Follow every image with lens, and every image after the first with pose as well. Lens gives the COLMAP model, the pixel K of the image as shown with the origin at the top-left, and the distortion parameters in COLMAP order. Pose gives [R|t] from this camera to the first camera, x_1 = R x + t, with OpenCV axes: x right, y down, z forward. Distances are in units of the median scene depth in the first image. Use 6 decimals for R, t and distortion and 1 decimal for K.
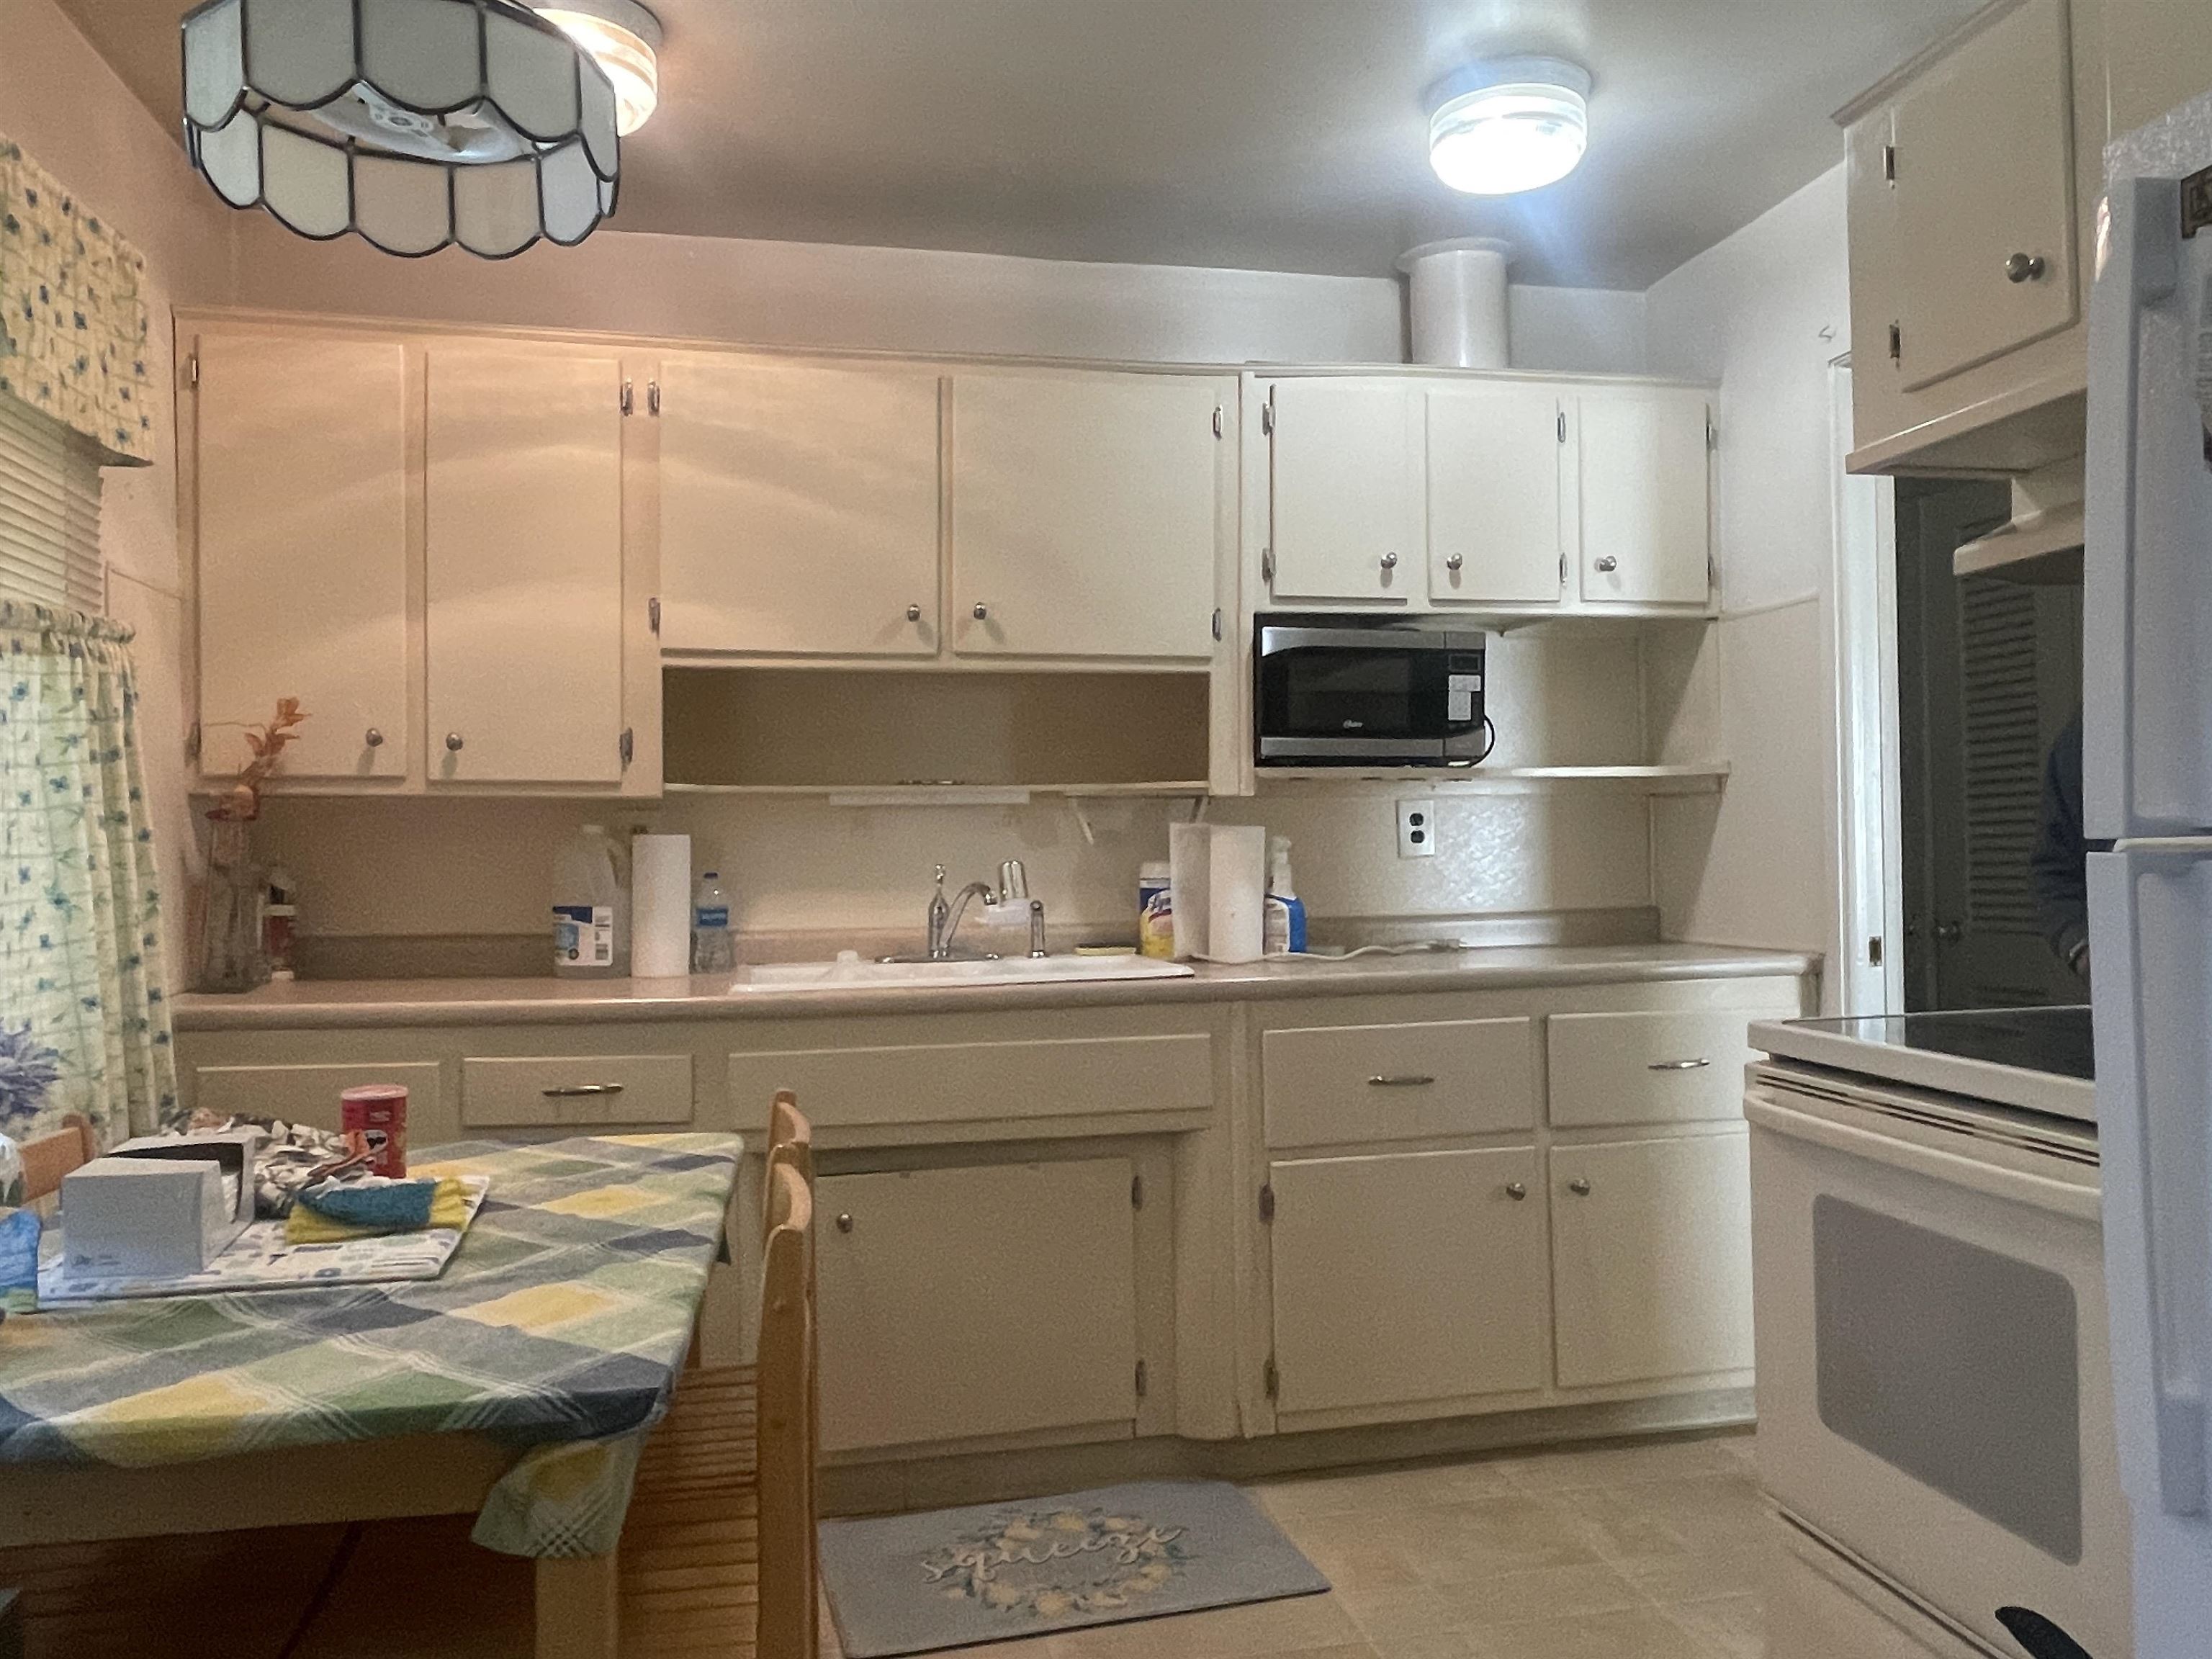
lens RADIAL K [[1662.7, 0, 1106.0], [0, 1662.7, 829.5], [0, 0, 1]] dist [0.003387, 0.003256]
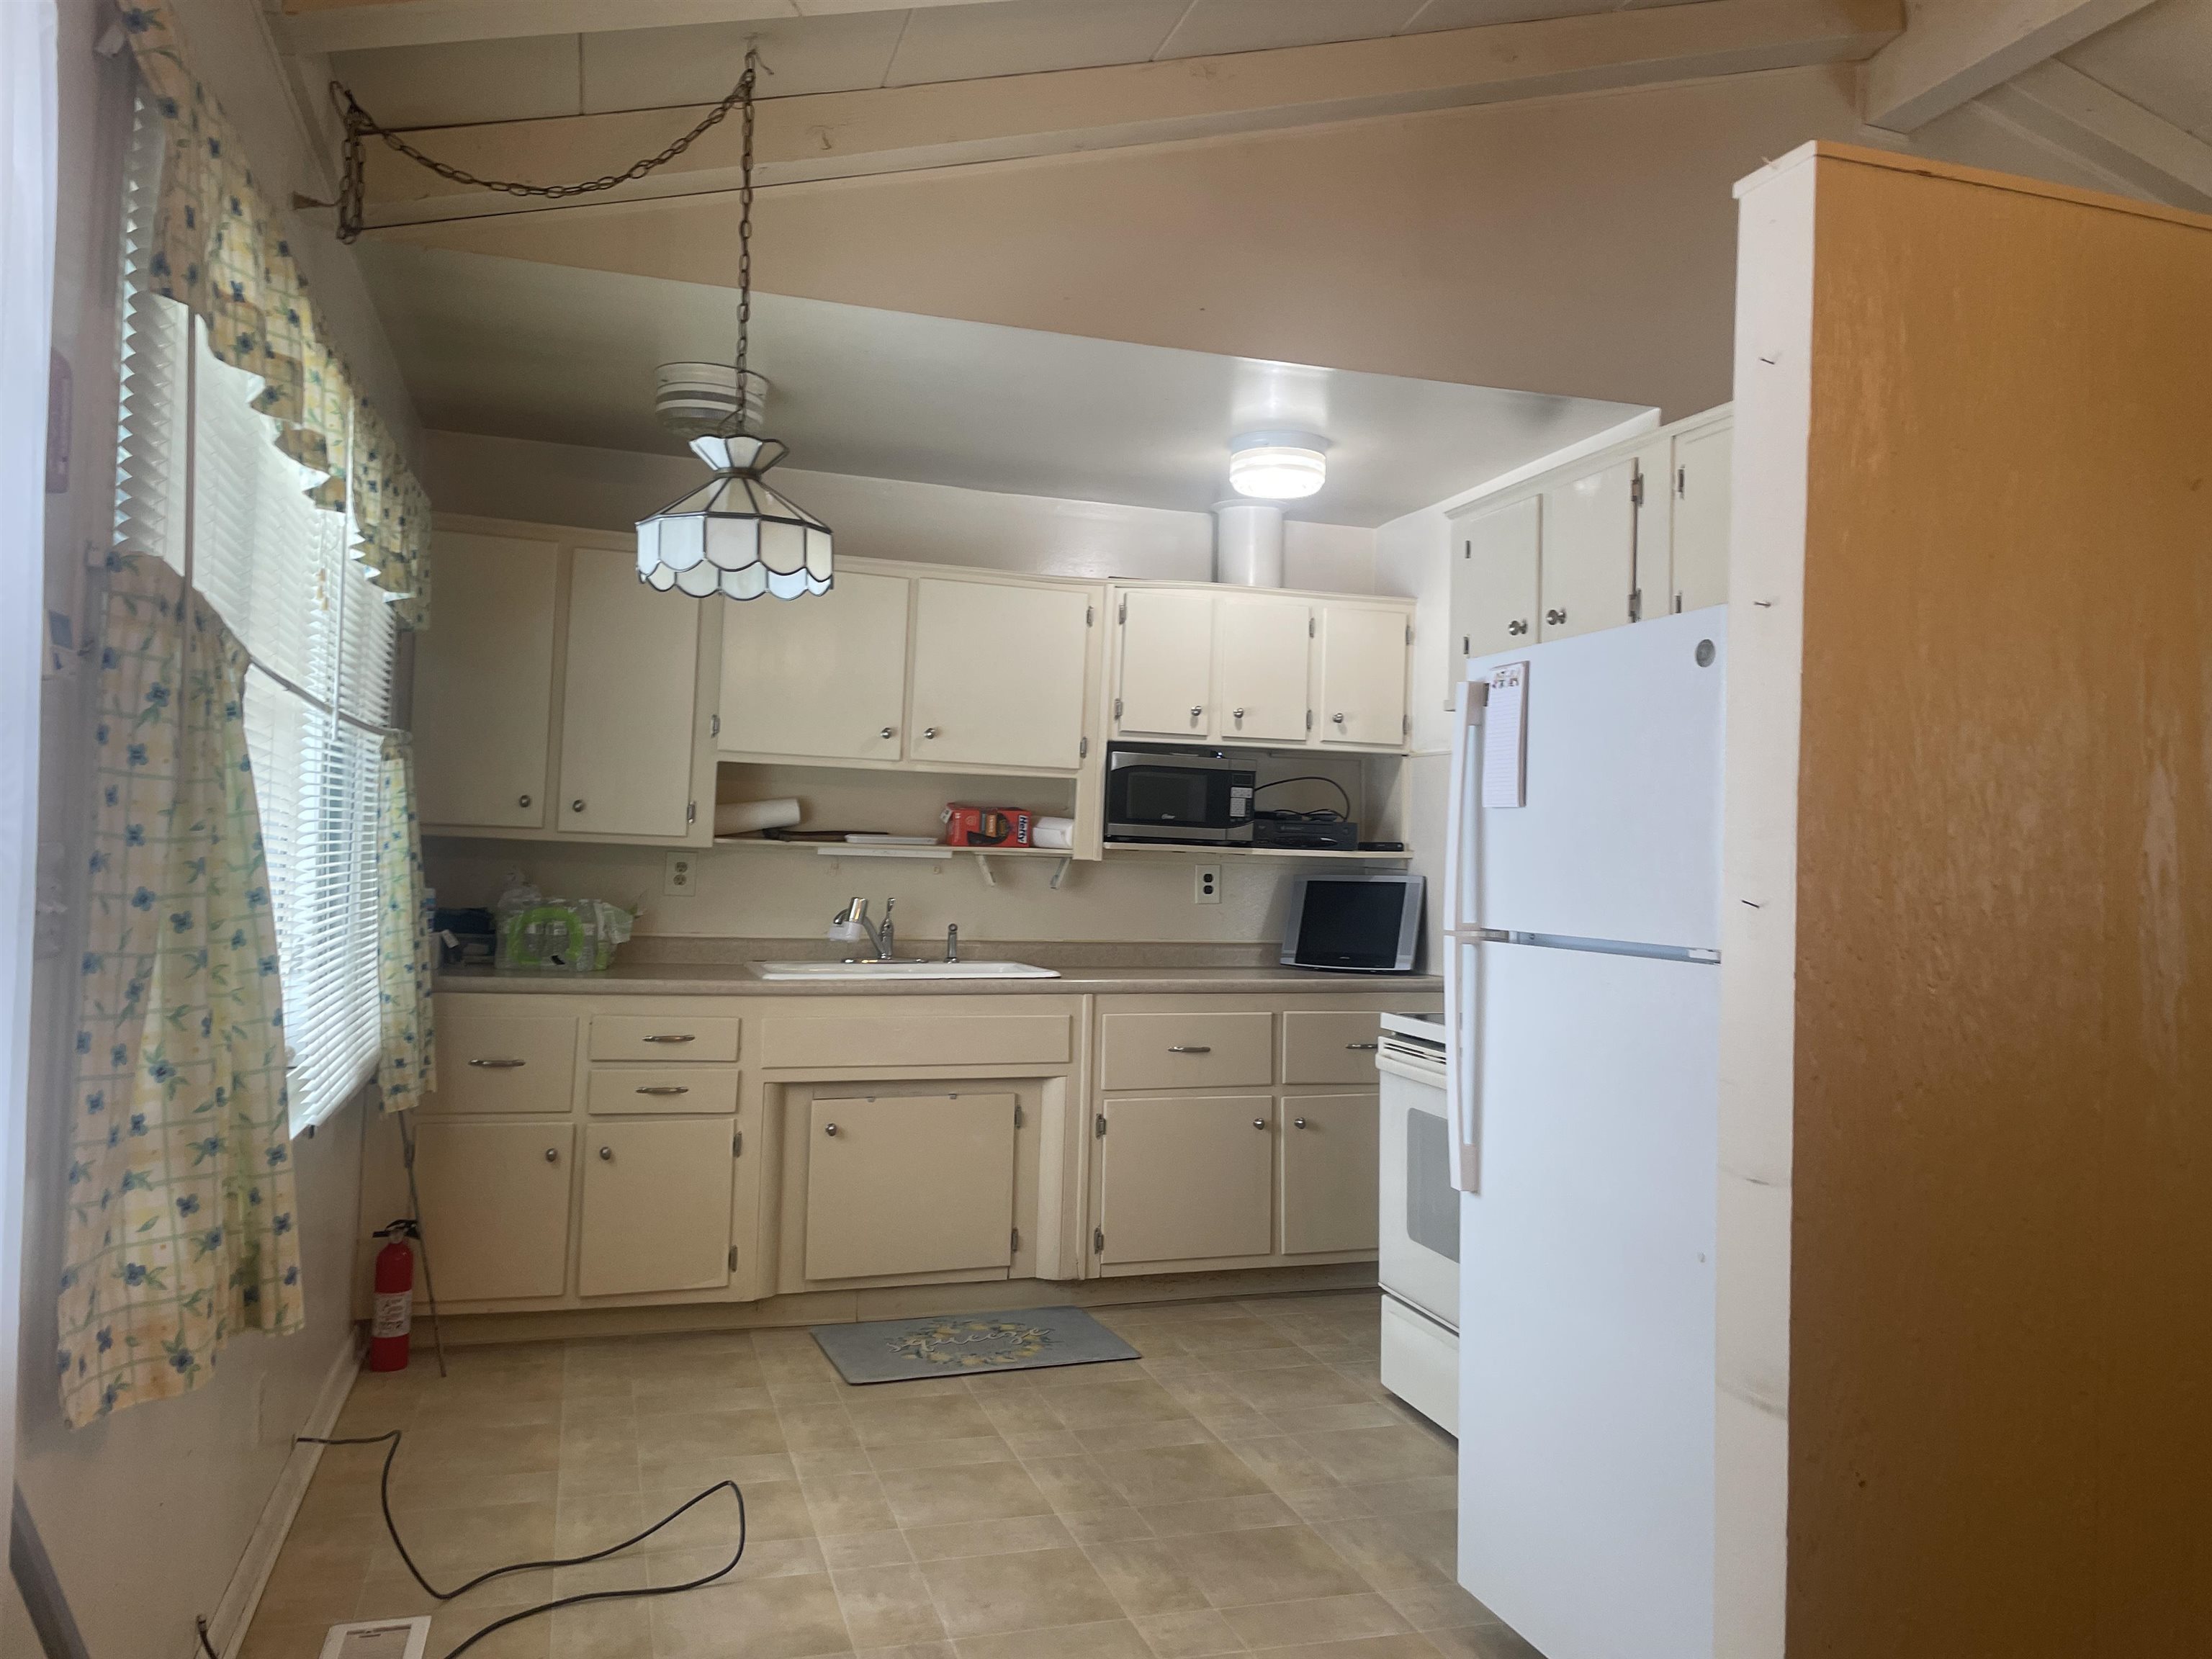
lens RADIAL K [[1684.4, 0, 1106.0], [0, 1684.4, 829.5], [0, 0, 1]] dist [0.113422, -0.130418]
pose [[0.993238, 0.041815, 0.108300, -0.076441], [-0.041665, 0.999125, -0.003652, -0.043829], [-0.108358, -0.000885, 0.994112, -0.538864]]
